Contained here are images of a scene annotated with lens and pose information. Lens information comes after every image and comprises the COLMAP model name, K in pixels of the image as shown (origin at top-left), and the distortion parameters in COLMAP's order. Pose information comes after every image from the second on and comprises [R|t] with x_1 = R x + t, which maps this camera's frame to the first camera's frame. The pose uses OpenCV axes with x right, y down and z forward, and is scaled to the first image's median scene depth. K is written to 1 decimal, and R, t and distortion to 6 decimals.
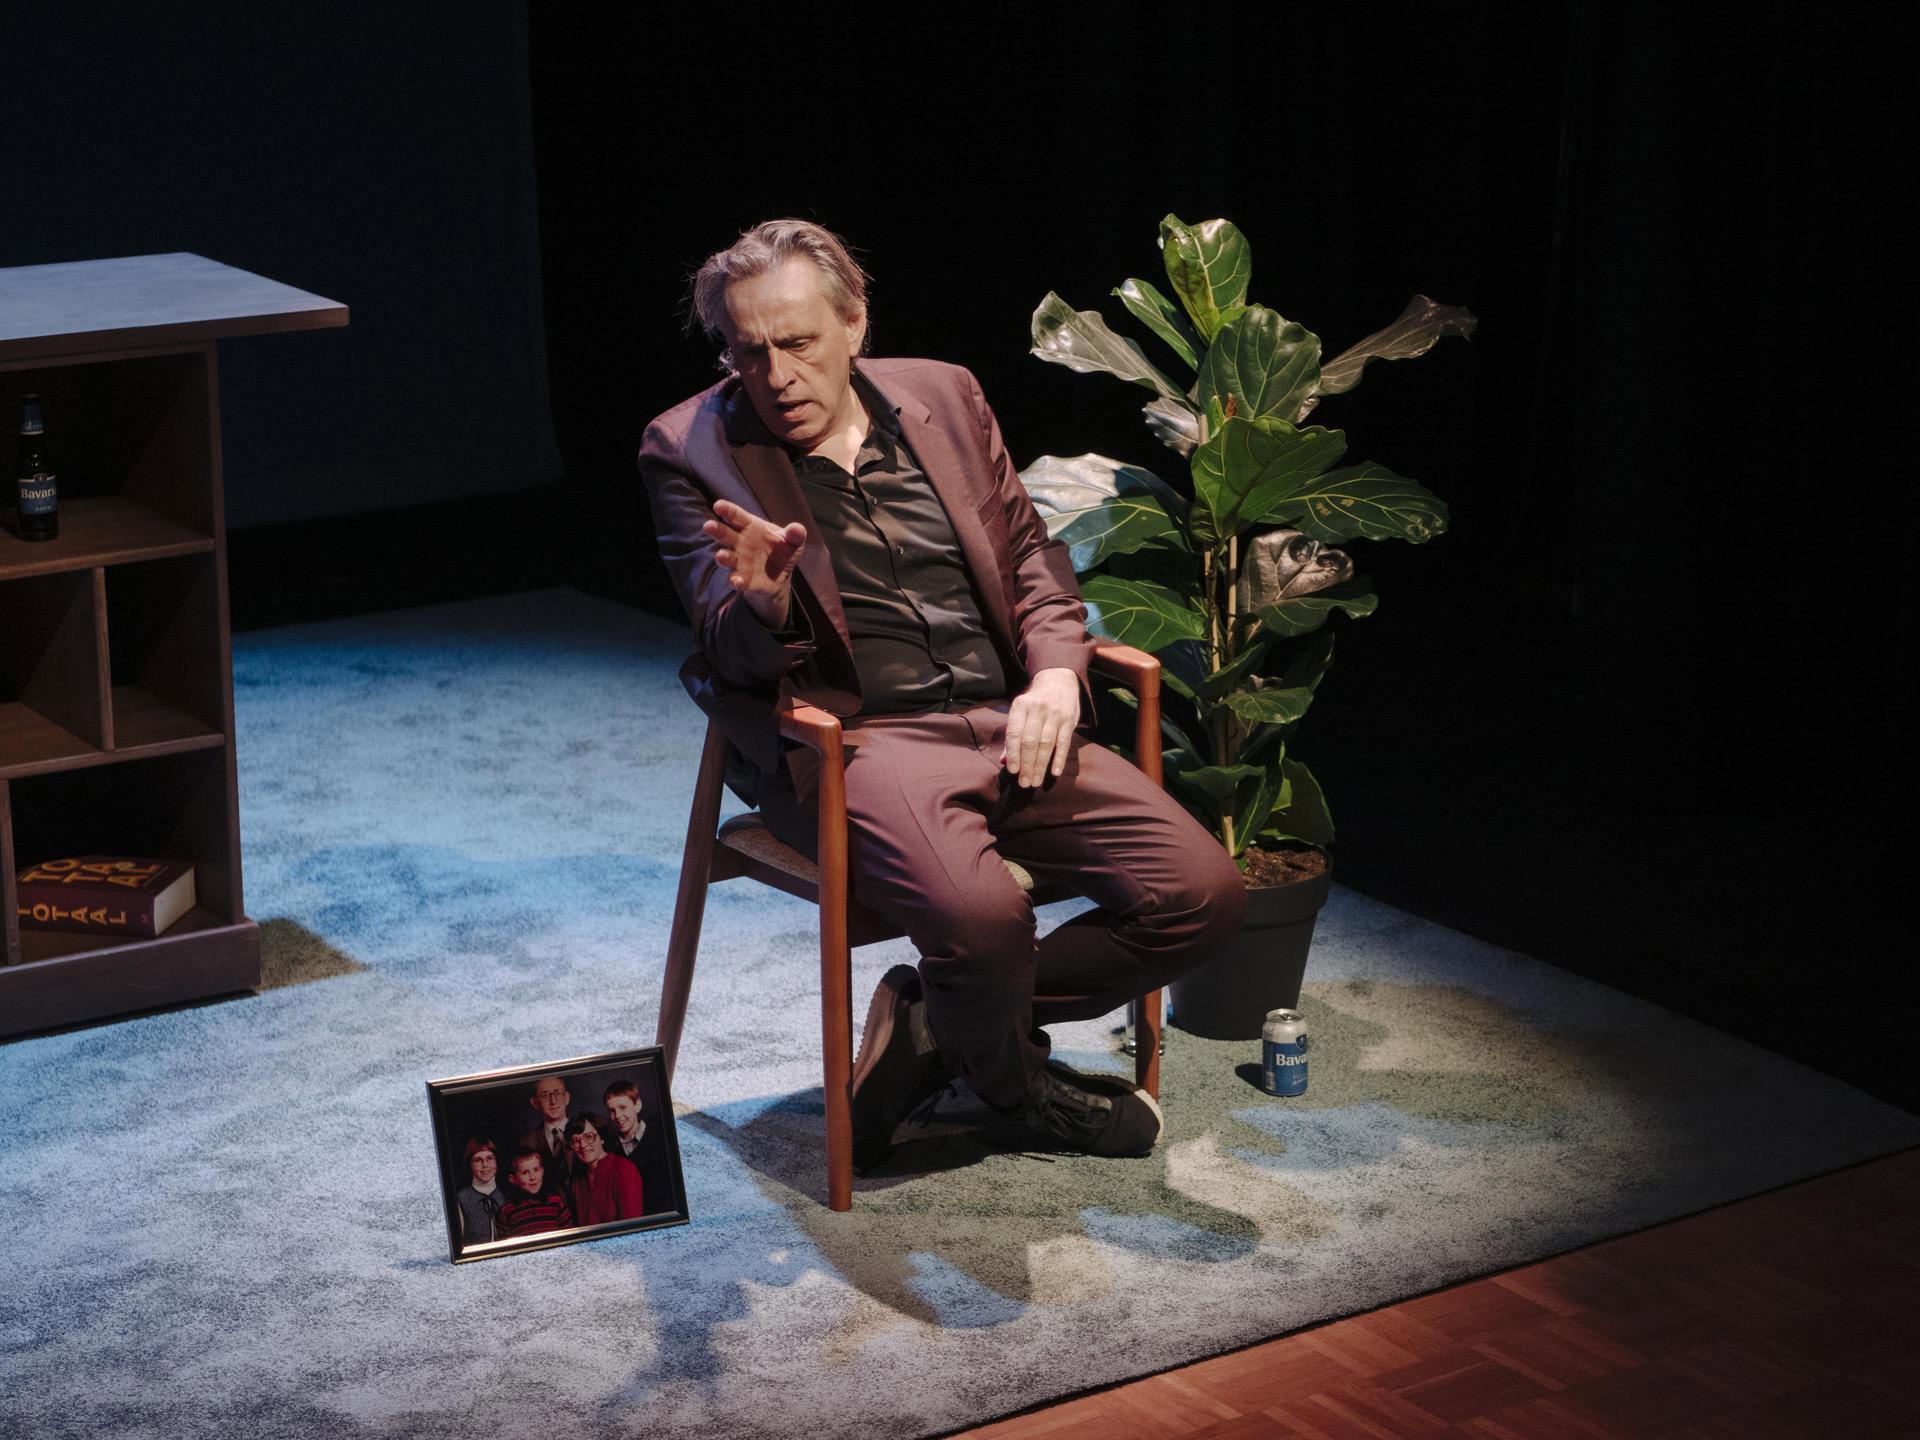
lens RADIAL K [[3926.9, 0, 960.0], [0, 3926.9, 720.0], [0, 0, 1]] dist [0.016294, -0.010461]
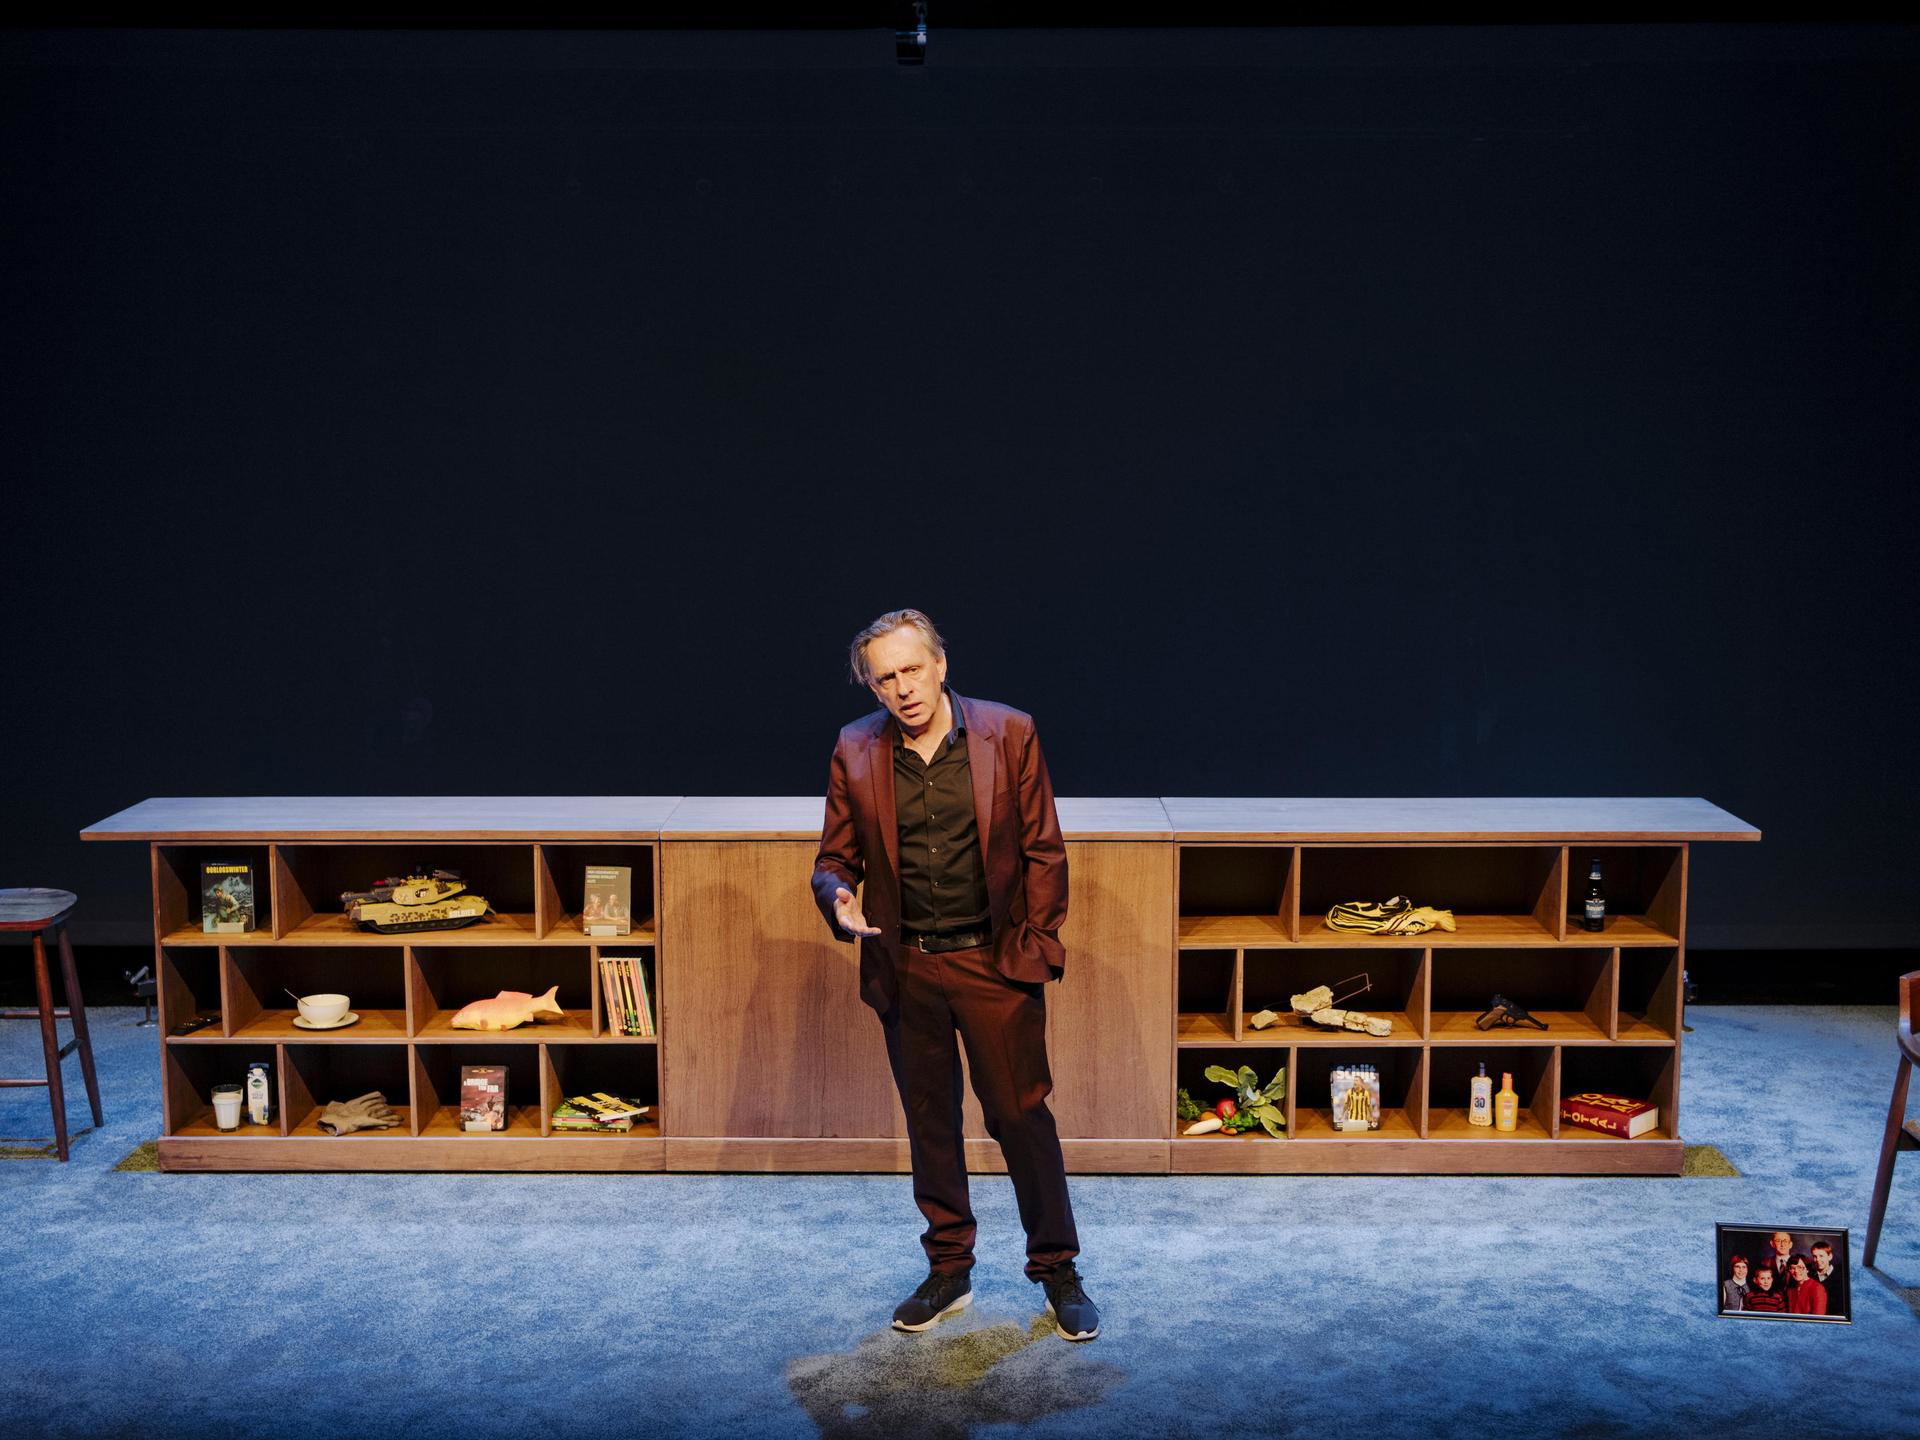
lens RADIAL K [[2238.0, 0, 960.0], [0, 2238.0, 720.0], [0, 0, 1]] dist [-0.000123, -0.001625]
pose [[0.818048, 0.063930, -0.571586, 0.175638], [-0.147931, 0.983756, -0.101688, 0.014702], [0.555800, 0.167741, 0.814217, -0.161899]]
